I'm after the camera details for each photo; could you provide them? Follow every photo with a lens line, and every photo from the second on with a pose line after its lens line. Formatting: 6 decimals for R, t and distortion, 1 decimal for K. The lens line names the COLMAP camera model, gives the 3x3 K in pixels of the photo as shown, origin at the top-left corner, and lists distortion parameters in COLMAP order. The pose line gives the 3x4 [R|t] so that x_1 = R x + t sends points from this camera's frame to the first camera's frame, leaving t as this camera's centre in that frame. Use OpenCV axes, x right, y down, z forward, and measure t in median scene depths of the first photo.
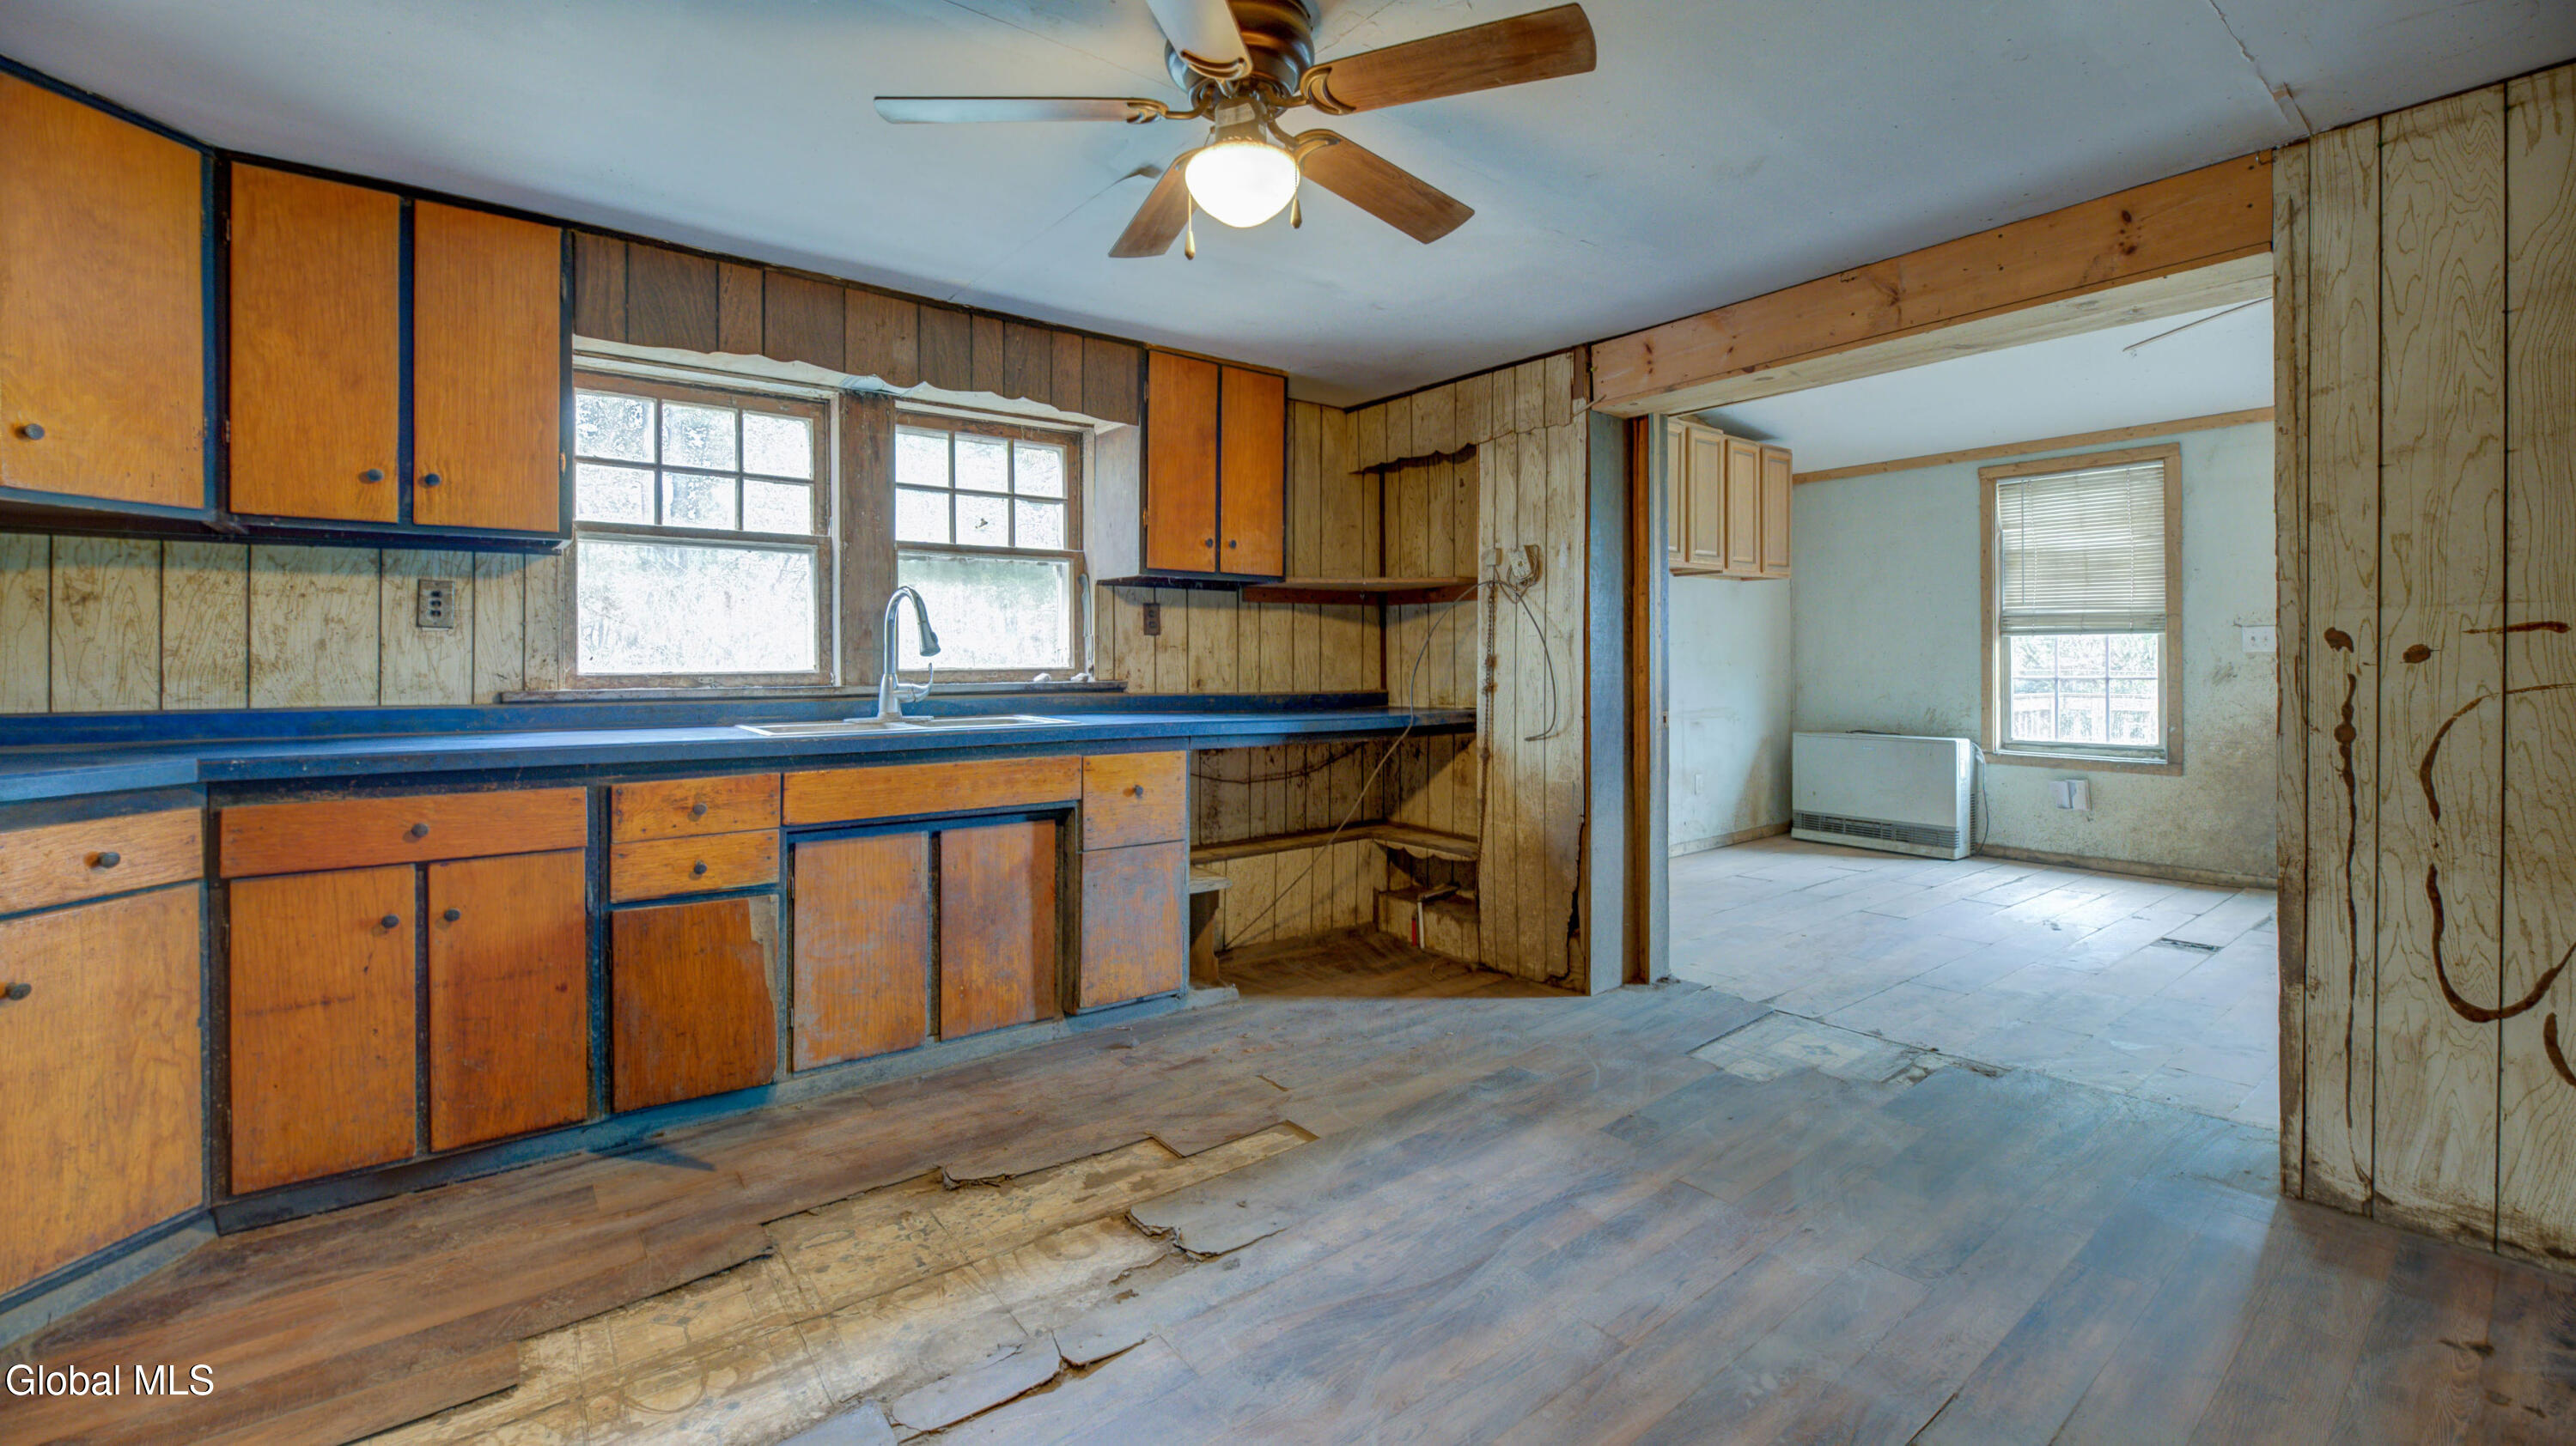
lens RADIAL K [[1059.0, 0, 1302.1], [0, 1059.0, 666.8], [0, 0, 1]] dist [-0.000558, -0.000335]
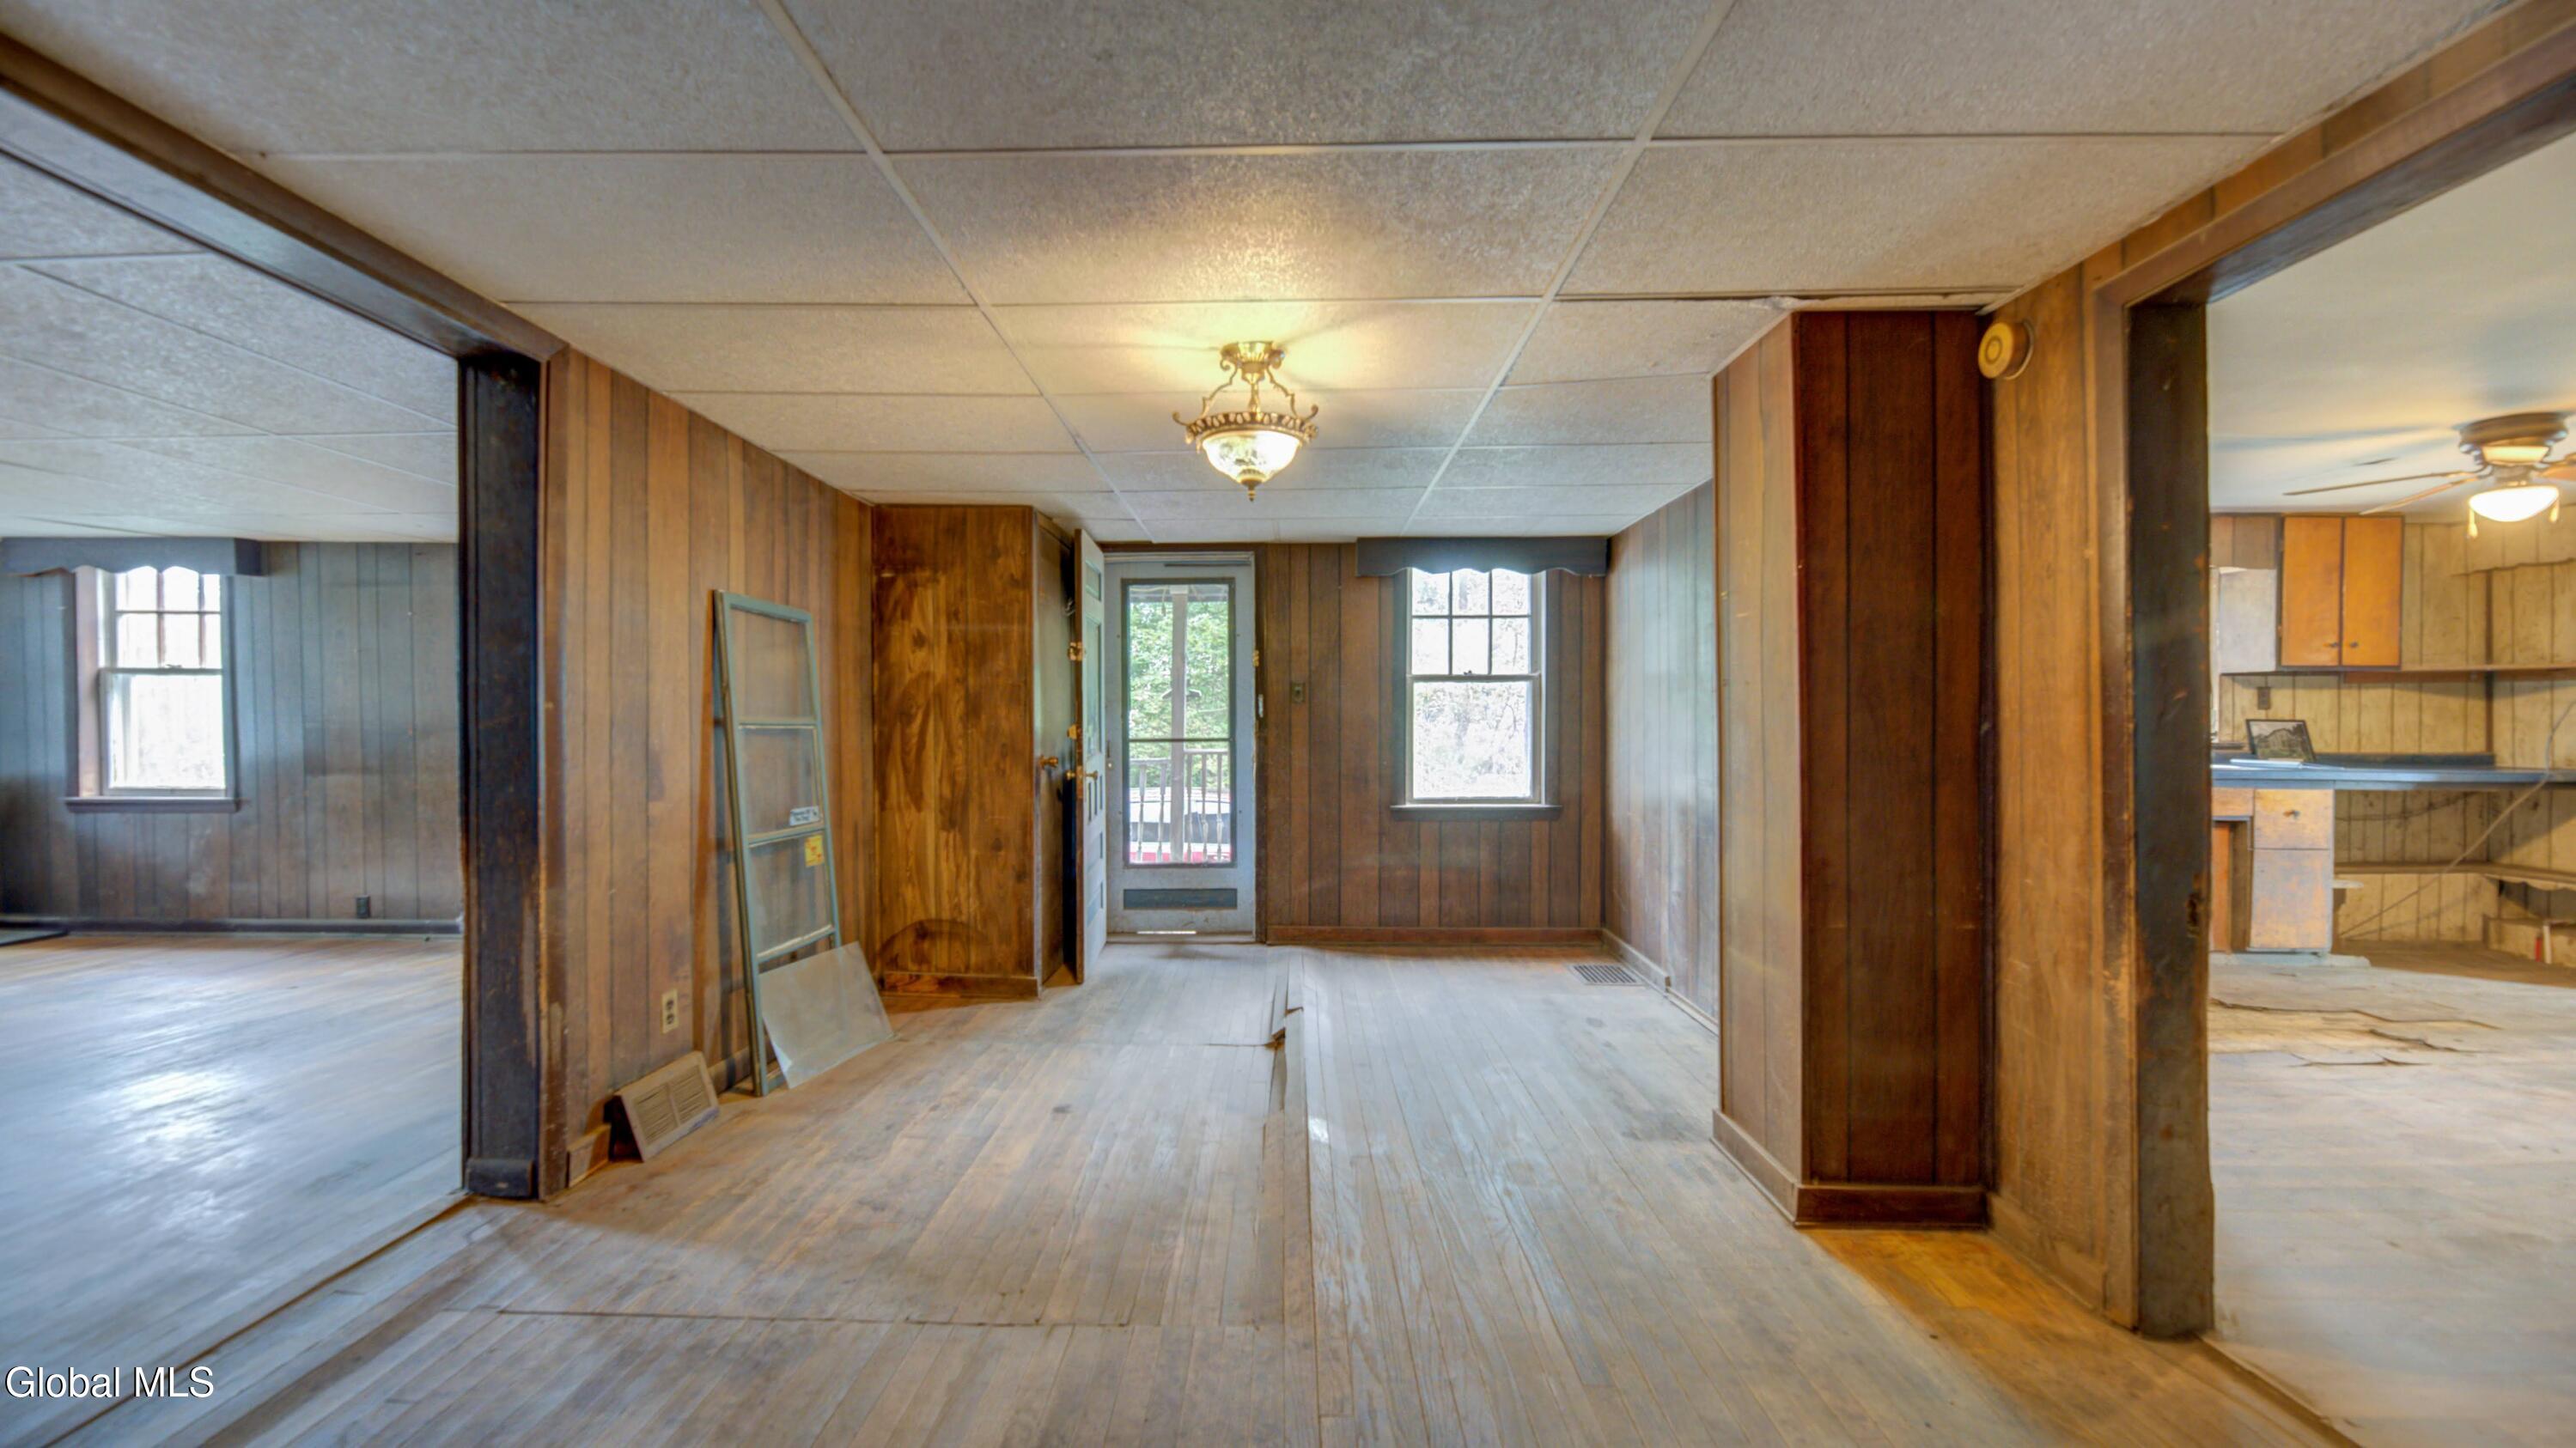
lens RADIAL K [[1059.1, 0, 1285.6], [0, 1059.1, 721.6], [0, 0, 1]] dist [-0.000558, -0.000335]
pose [[0.781313, 0.003615, -0.624129, -0.262764], [-0.004595, 0.999989, 0.000041, -0.007481], [0.624123, 0.002836, 0.781321, -0.858611]]
